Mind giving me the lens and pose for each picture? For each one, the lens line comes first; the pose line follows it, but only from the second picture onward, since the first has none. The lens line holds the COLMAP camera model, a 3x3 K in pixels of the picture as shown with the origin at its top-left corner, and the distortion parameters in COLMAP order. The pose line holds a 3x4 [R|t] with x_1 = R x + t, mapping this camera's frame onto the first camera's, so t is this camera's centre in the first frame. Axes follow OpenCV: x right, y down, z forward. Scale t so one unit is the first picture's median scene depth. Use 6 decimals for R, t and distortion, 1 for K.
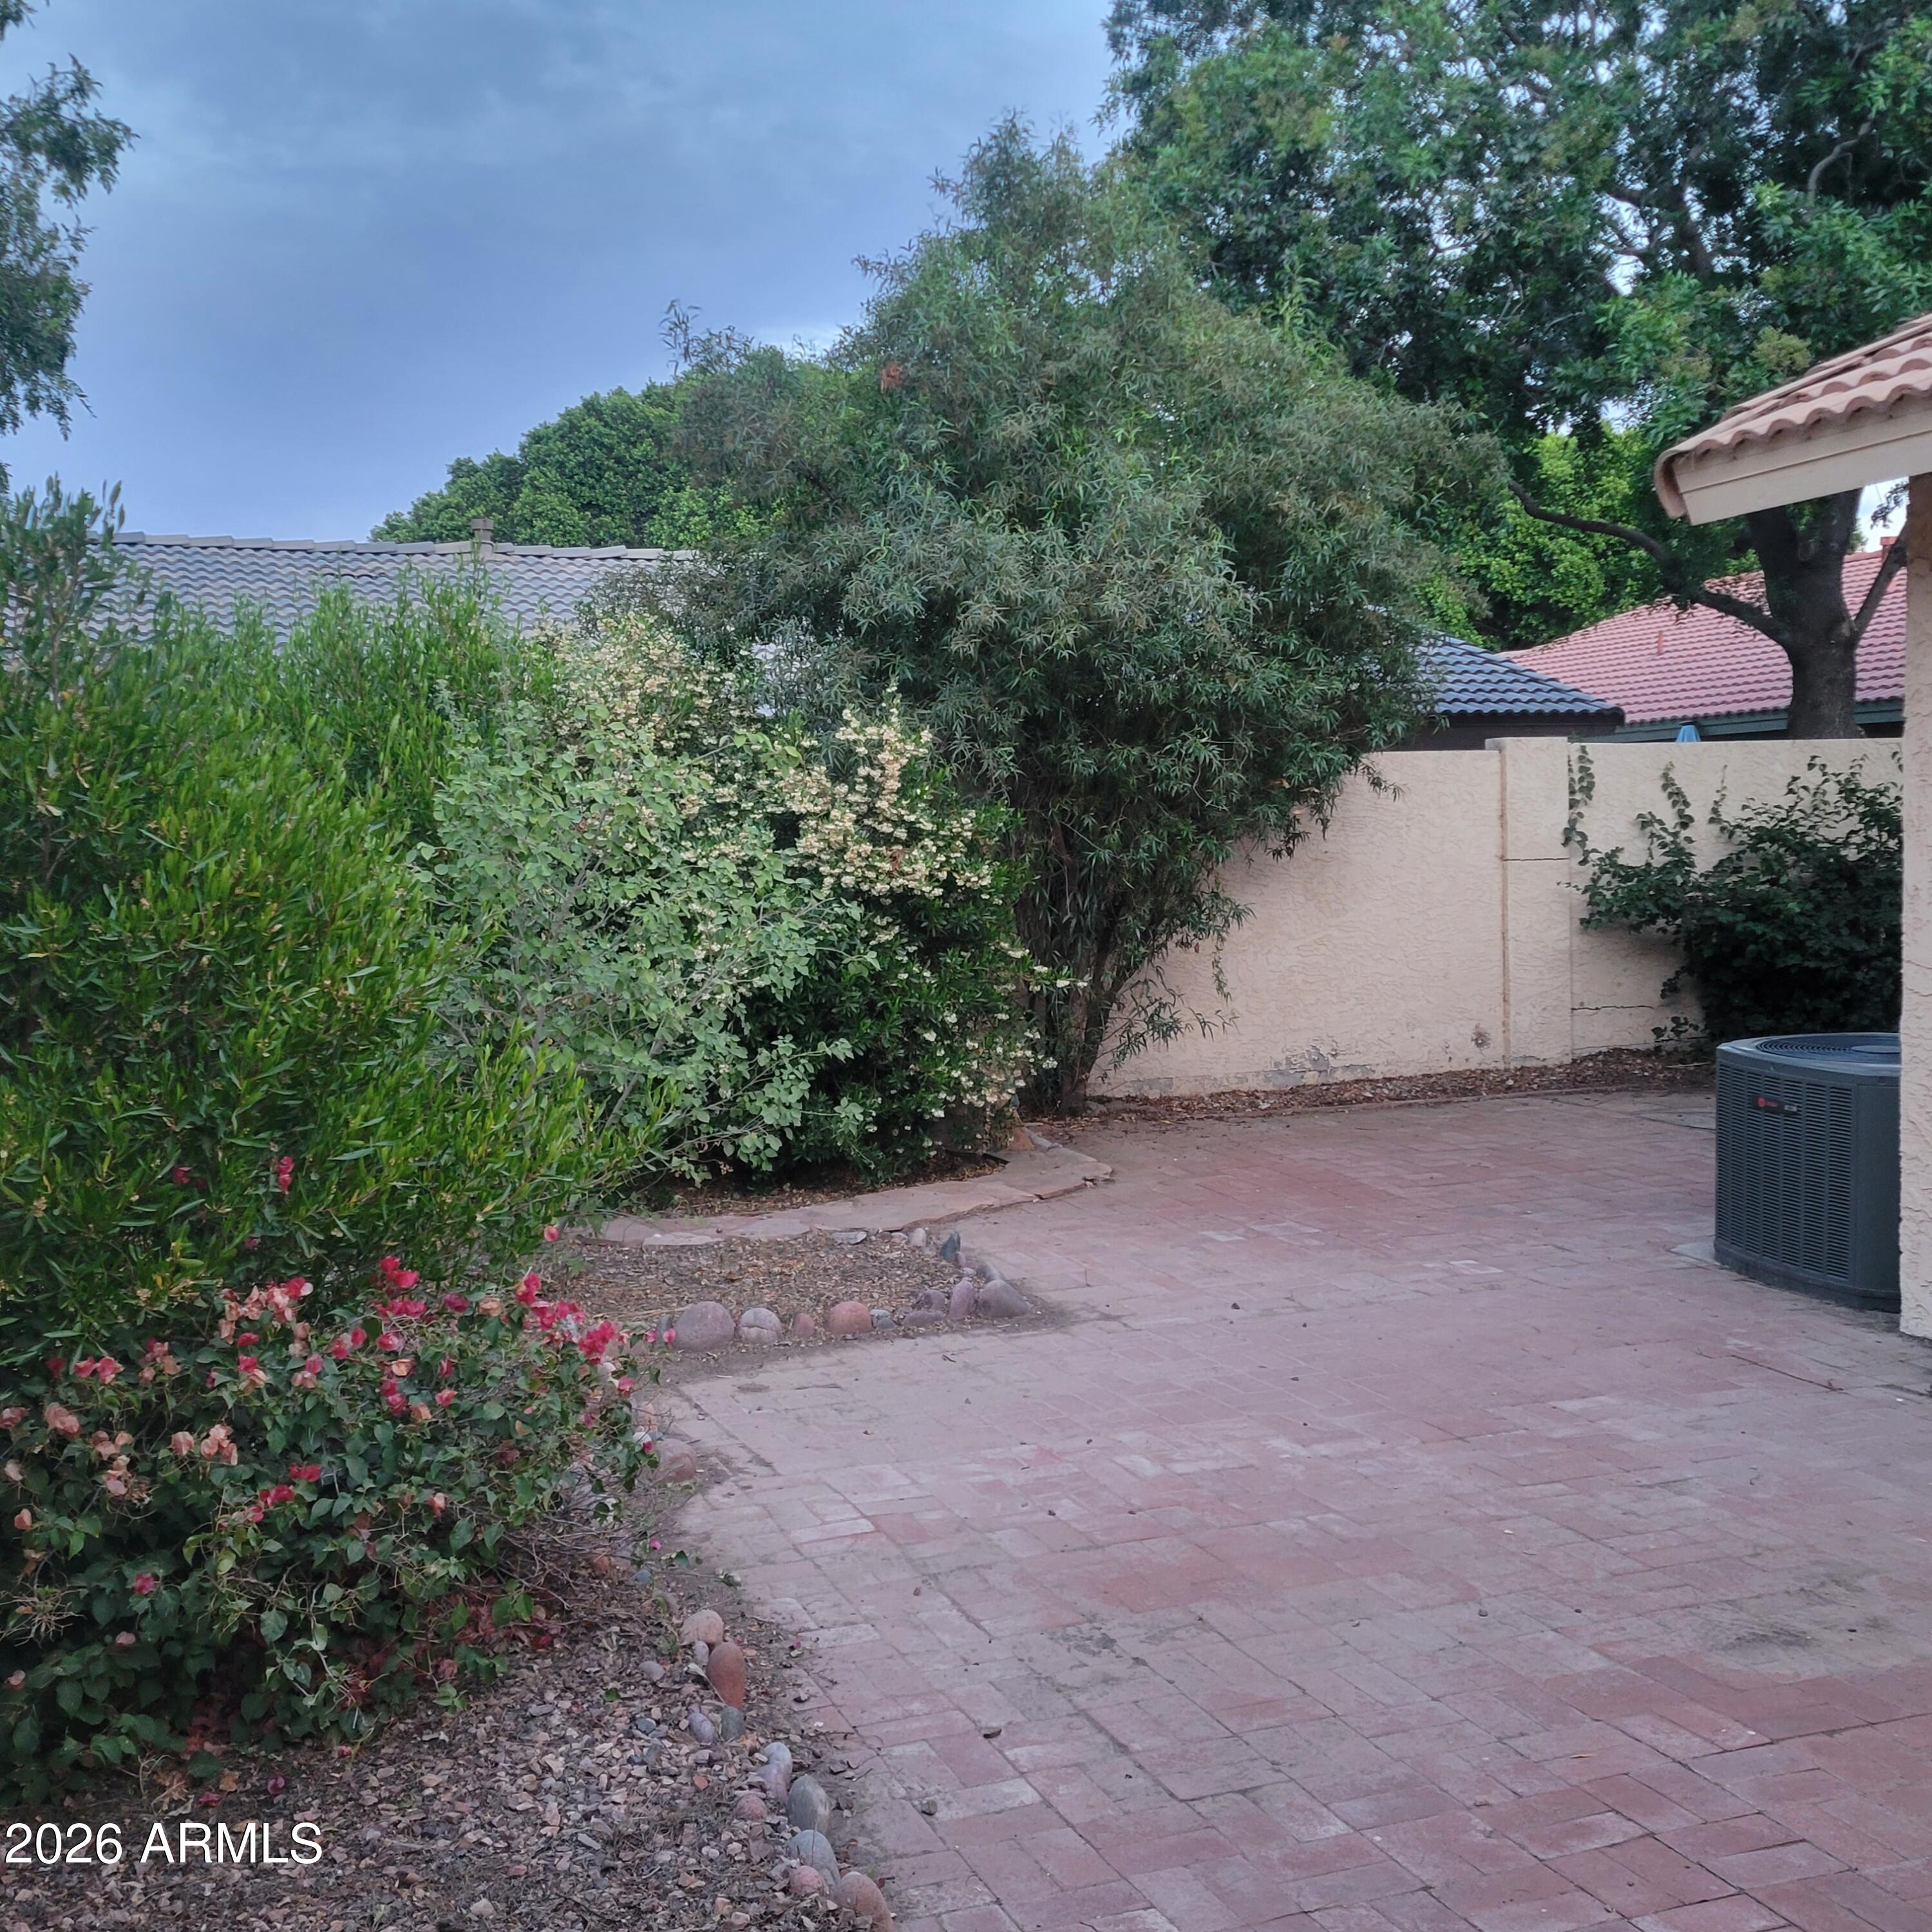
lens RADIAL K [[2213.2, 0, 951.9], [0, 2213.2, 966.3], [0, 0, 1]] dist [0.051598, 0.000000]
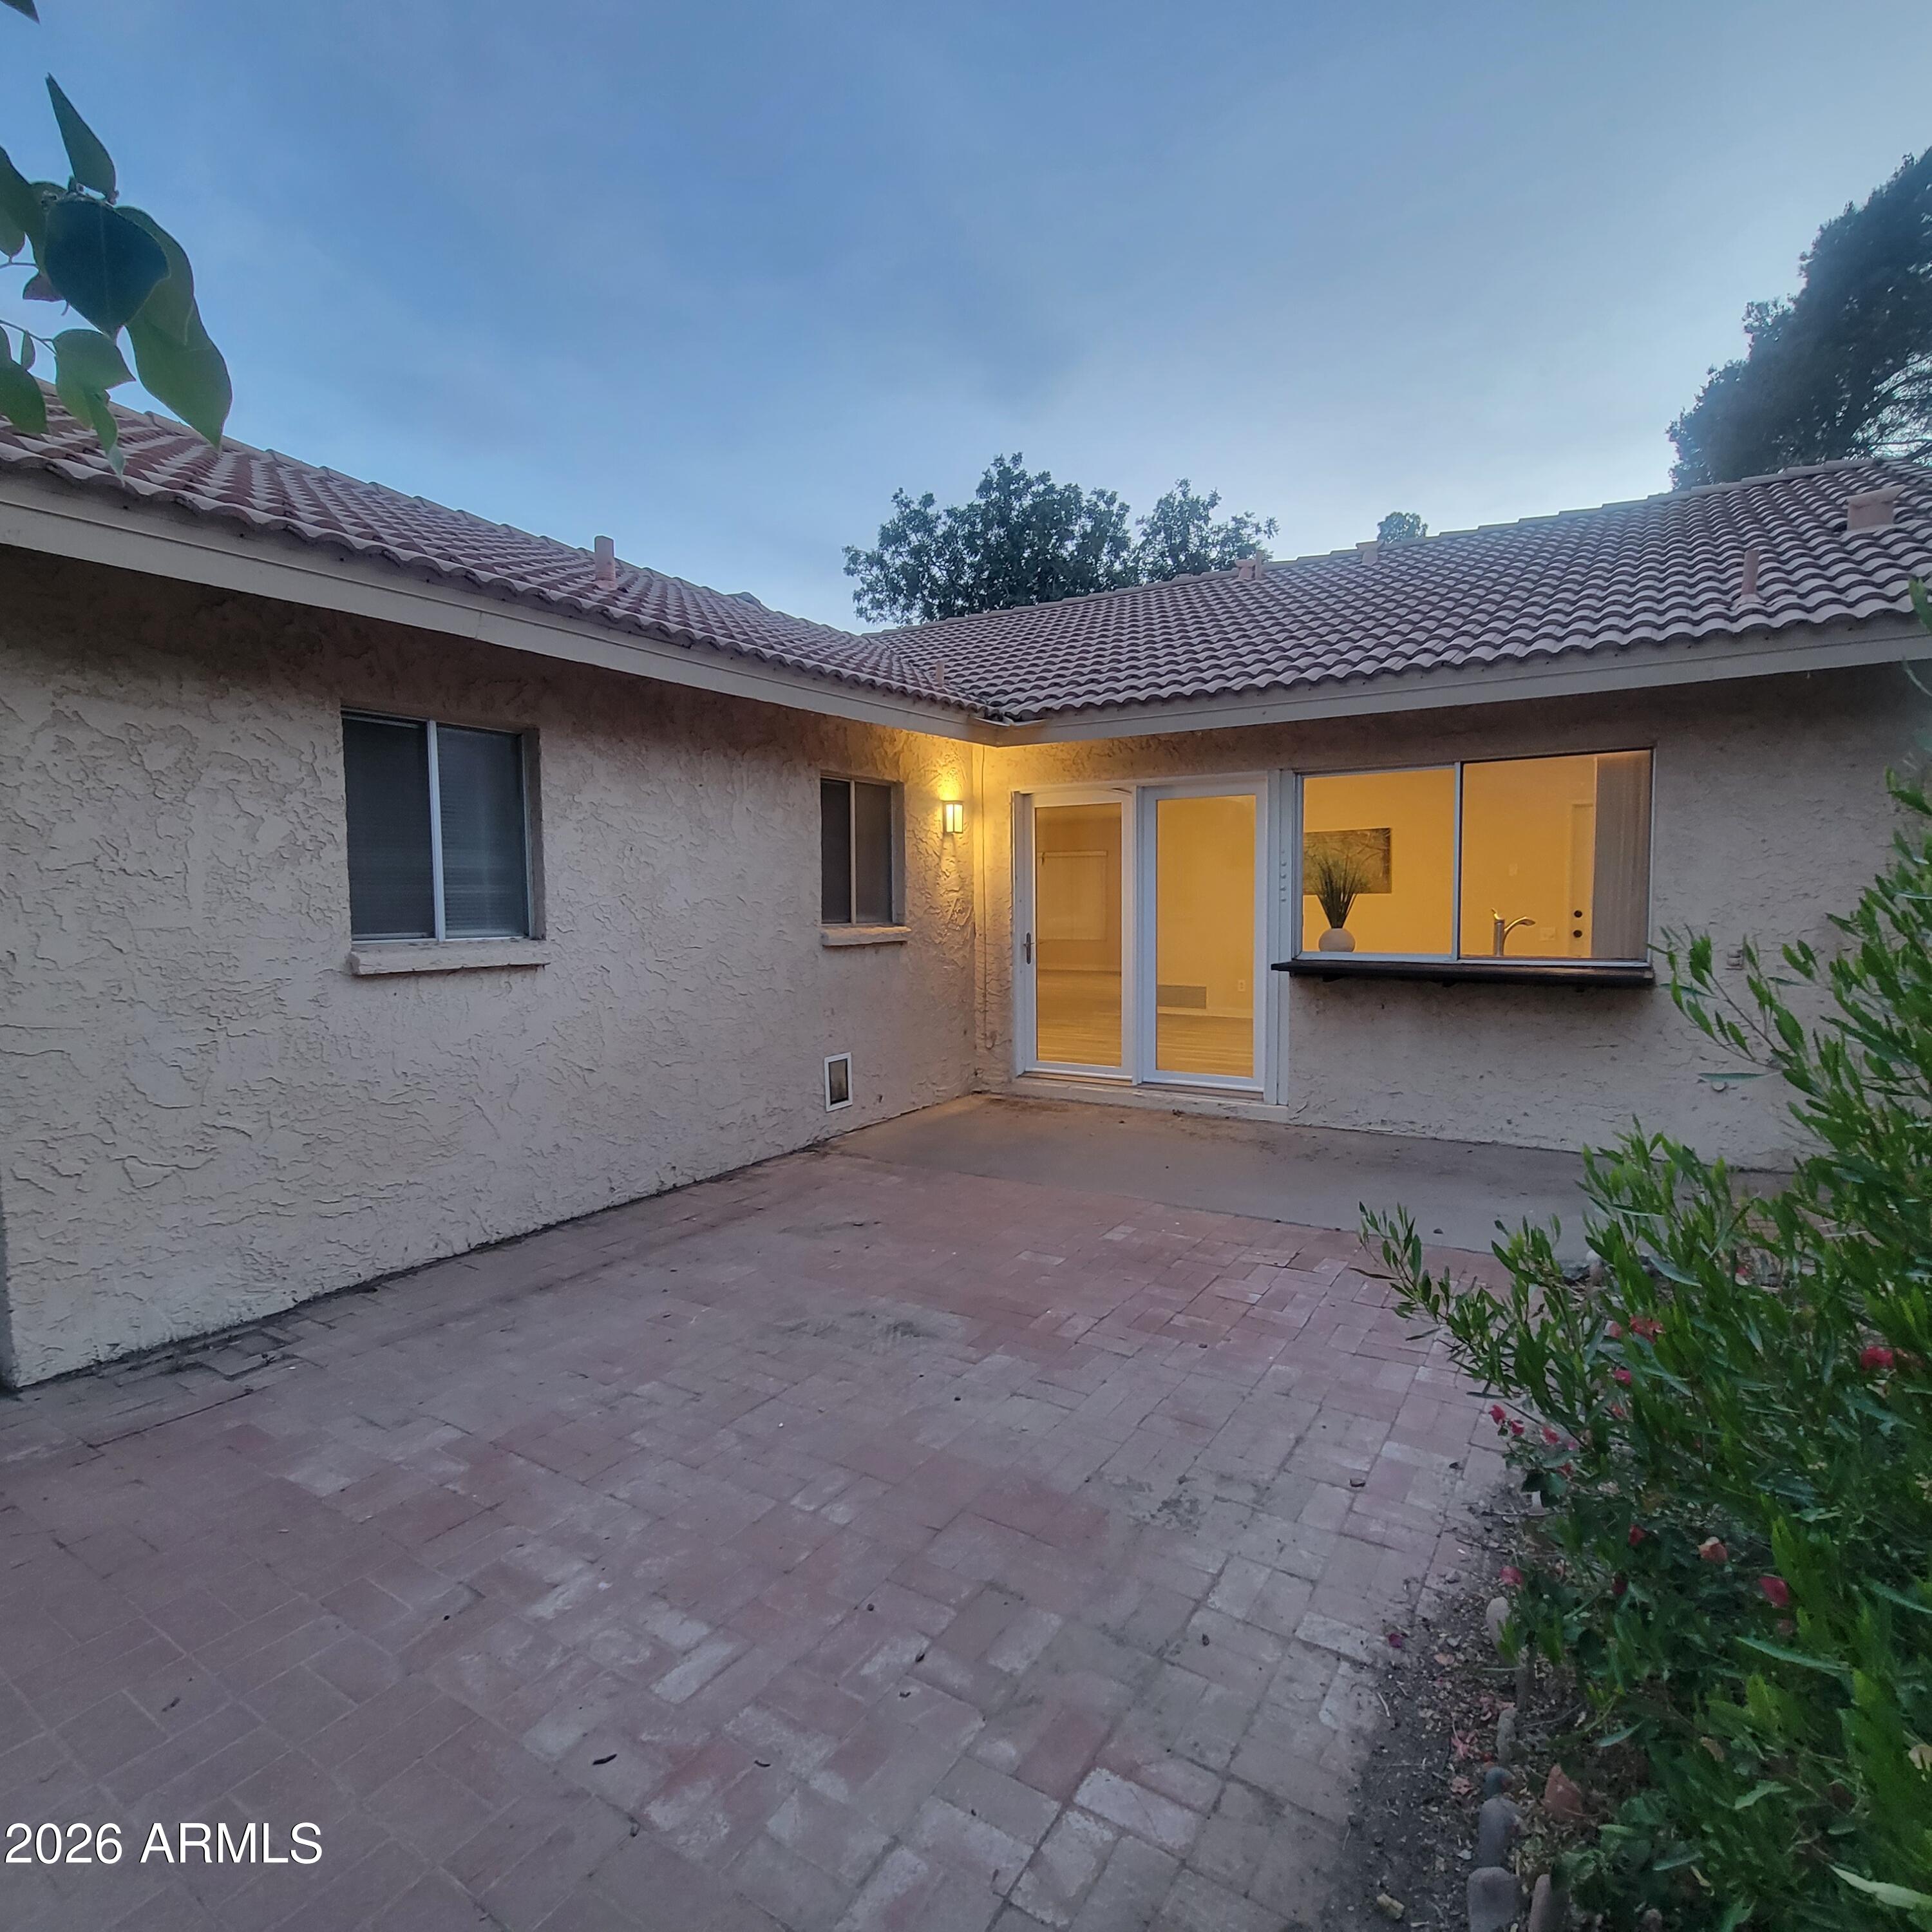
lens RADIAL K [[1059.2, 0, 962.5], [0, 1059.2, 965.1], [0, 0, 1]] dist [0.007332, -0.001276]
pose [[-0.592223, -0.027377, 0.805309, -0.271811], [0.069279, 0.993992, 0.084738, -0.050721], [-0.802791, 0.105975, -0.586768, 1.128506]]
